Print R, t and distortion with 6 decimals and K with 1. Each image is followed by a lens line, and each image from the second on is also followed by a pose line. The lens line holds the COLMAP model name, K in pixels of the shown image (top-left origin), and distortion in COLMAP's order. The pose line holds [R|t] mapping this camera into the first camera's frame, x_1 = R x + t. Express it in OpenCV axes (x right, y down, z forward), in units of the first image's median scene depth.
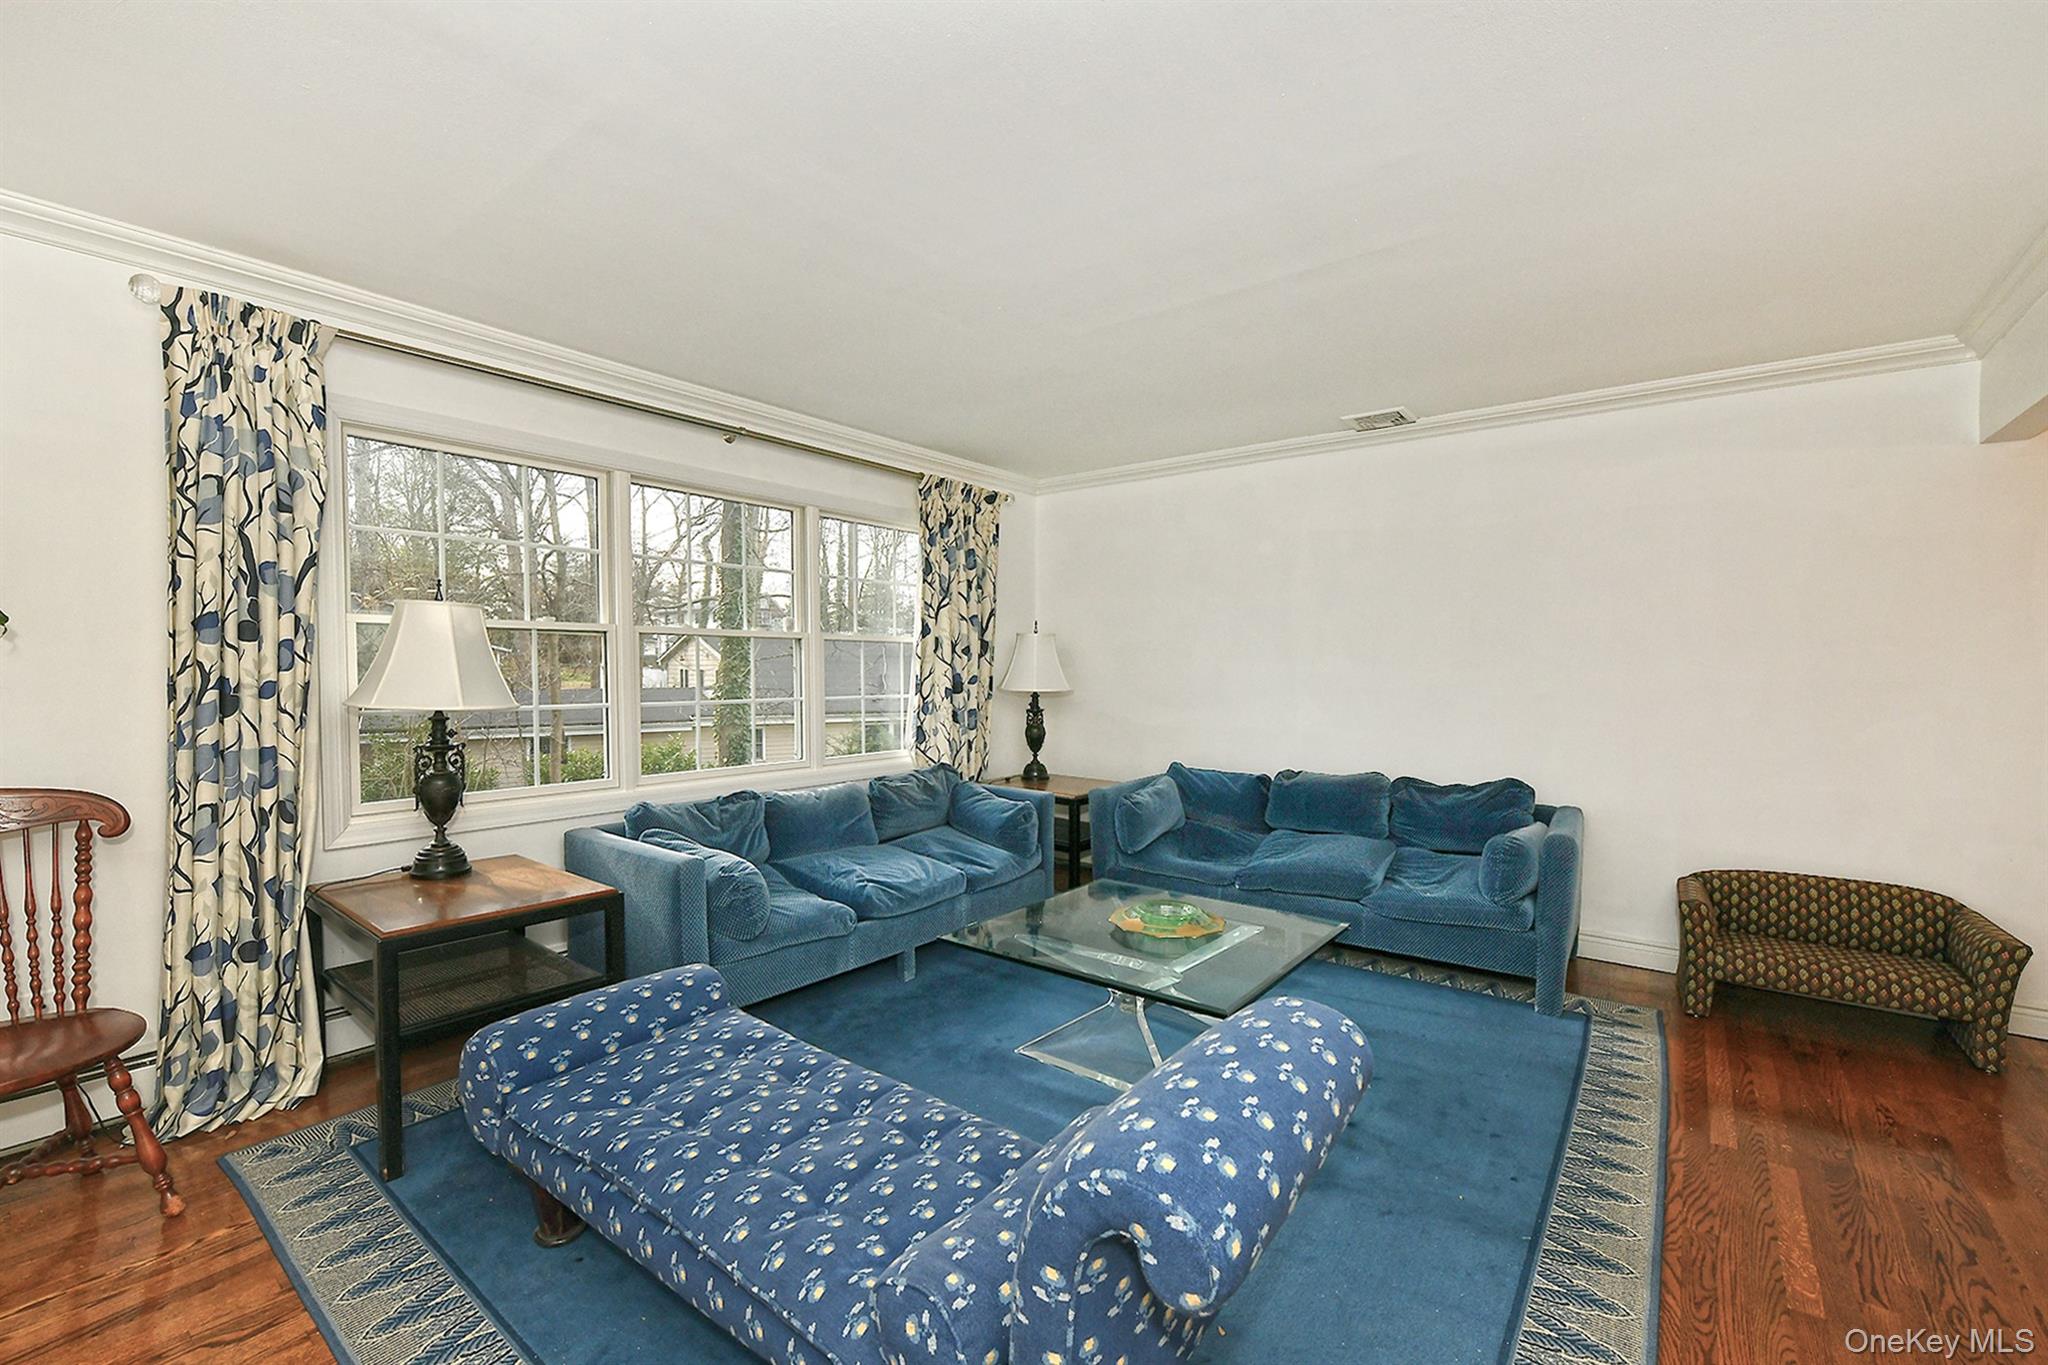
lens RADIAL K [[830.8, 0, 1023.7], [0, 830.8, 678.7], [0, 0, 1]] dist [-0.001622, -0.000247]
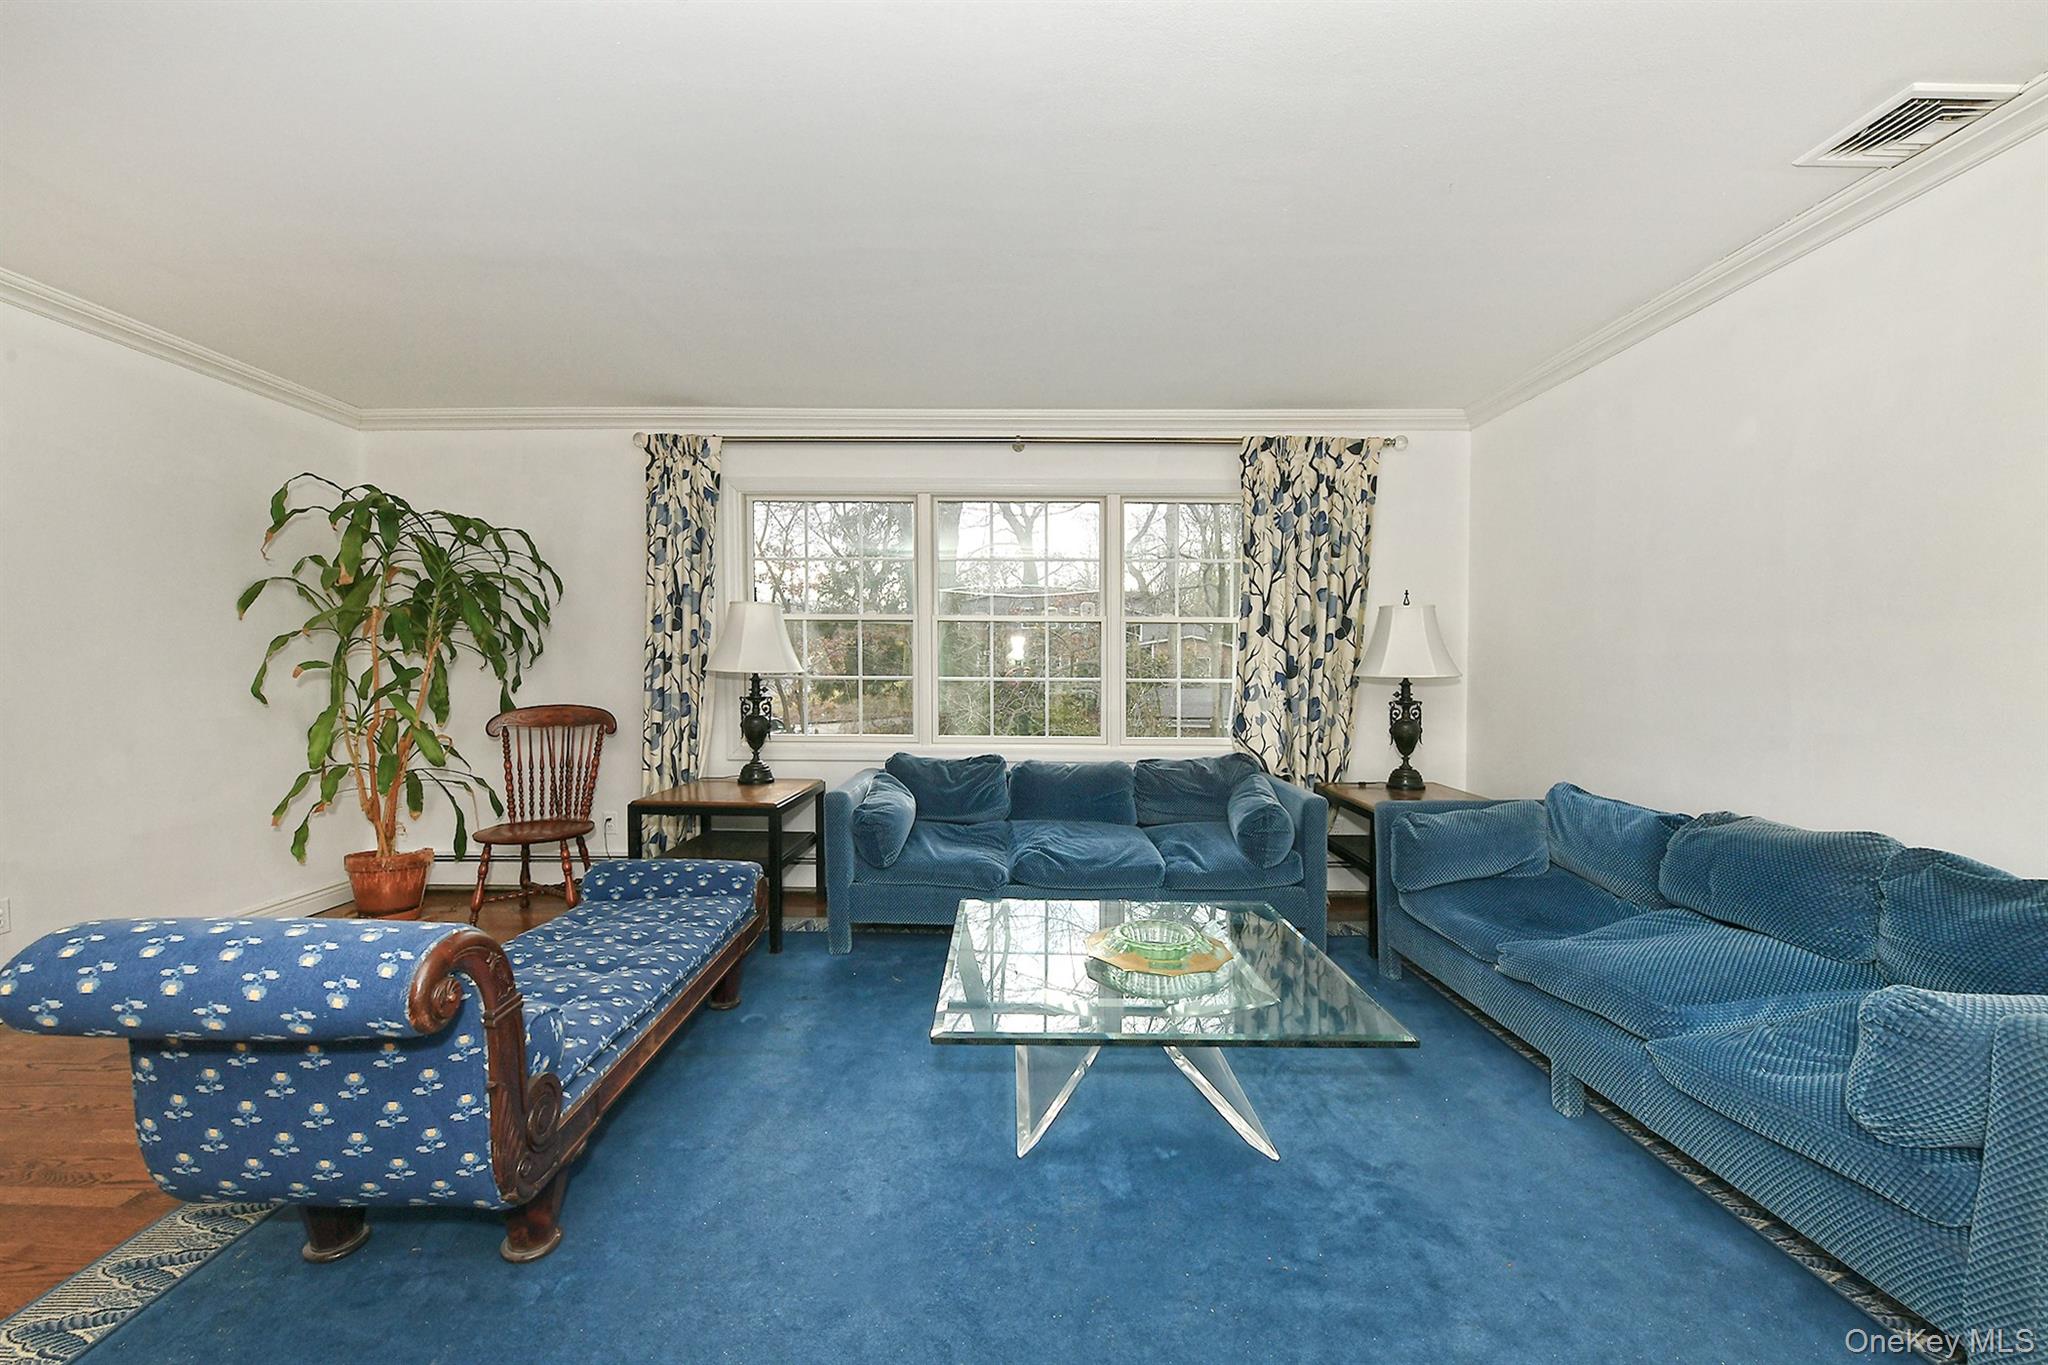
lens RADIAL K [[792.2, 0, 1023.6], [0, 792.2, 691.2], [0, 0, 1]] dist [-0.000953, -0.000044]
pose [[0.633934, 0.018257, -0.773172, 0.445013], [-0.014074, 0.999828, 0.012070, 0.028148], [0.773259, 0.003230, 0.634082, 0.284831]]
